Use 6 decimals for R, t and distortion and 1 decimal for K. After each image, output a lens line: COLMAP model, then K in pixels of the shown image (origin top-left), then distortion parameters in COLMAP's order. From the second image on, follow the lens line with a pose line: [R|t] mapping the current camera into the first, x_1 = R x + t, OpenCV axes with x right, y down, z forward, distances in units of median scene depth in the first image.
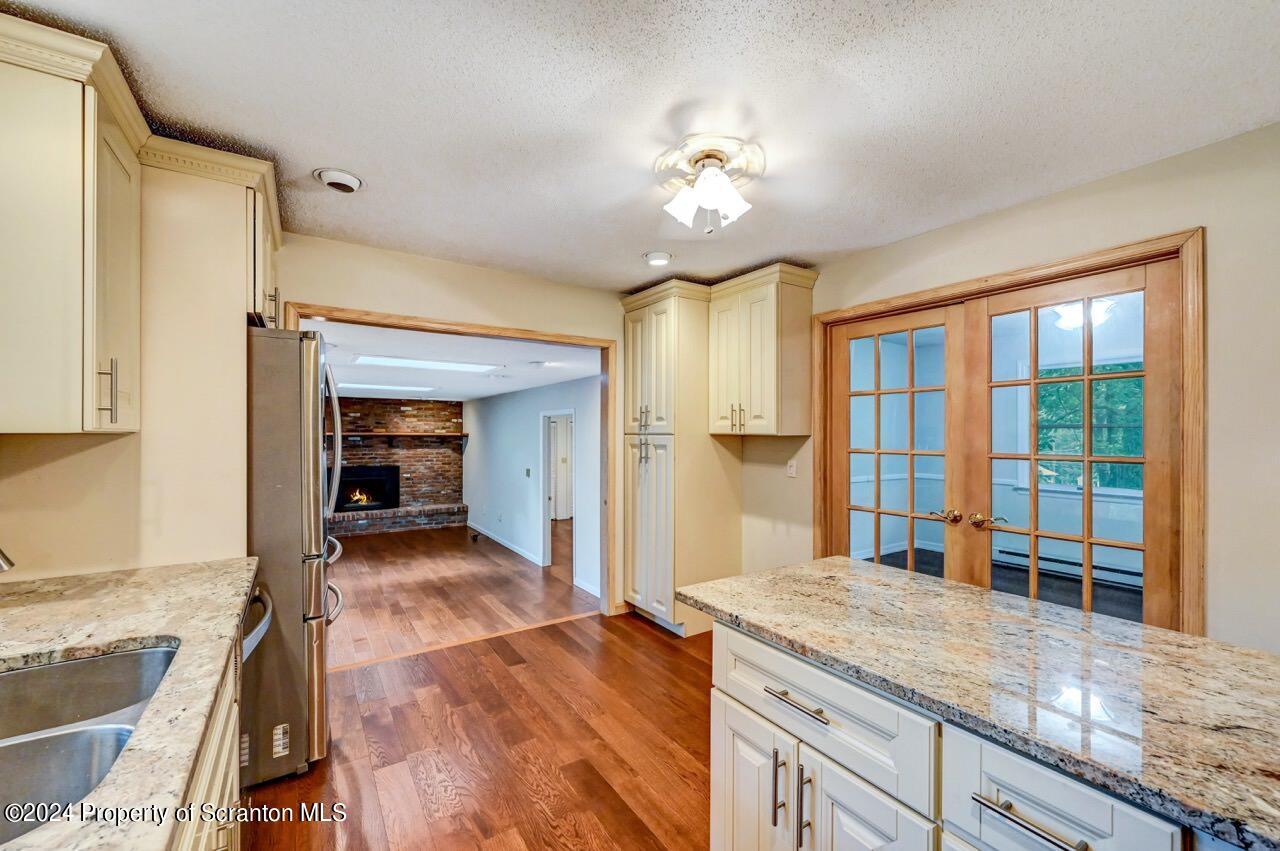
lens RADIAL K [[511.0, 0, 638.6], [0, 511.0, 434.1], [0, 0, 1]] dist [0.000638, 0.000222]
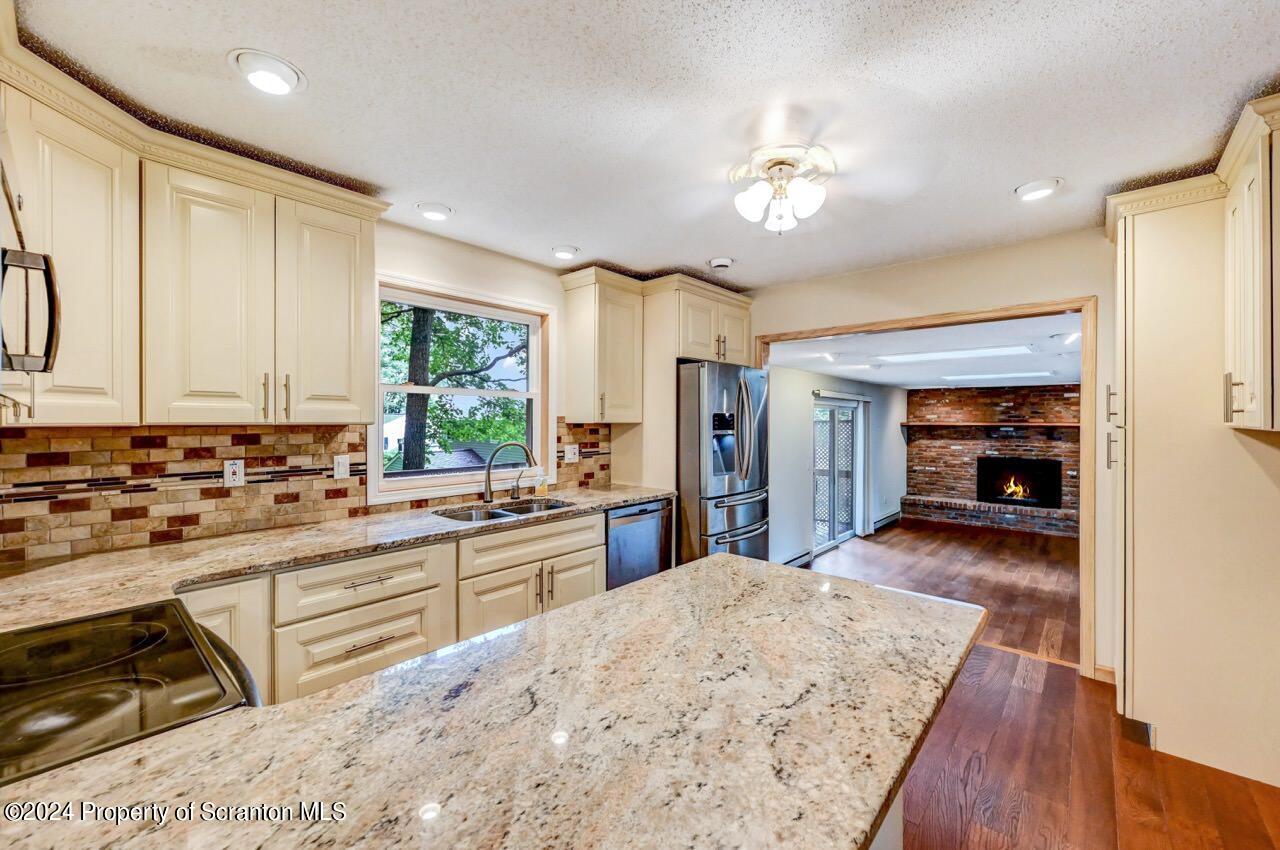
lens RADIAL K [[511.3, 0, 641.2], [0, 511.3, 422.5], [0, 0, 1]] dist [0.001682, 0.000117]
pose [[0.256741, 0.001615, -0.966479, 0.317137], [-0.004200, 0.999991, 0.000556, -0.001849], [0.966471, 0.003916, 0.256746, 0.132062]]
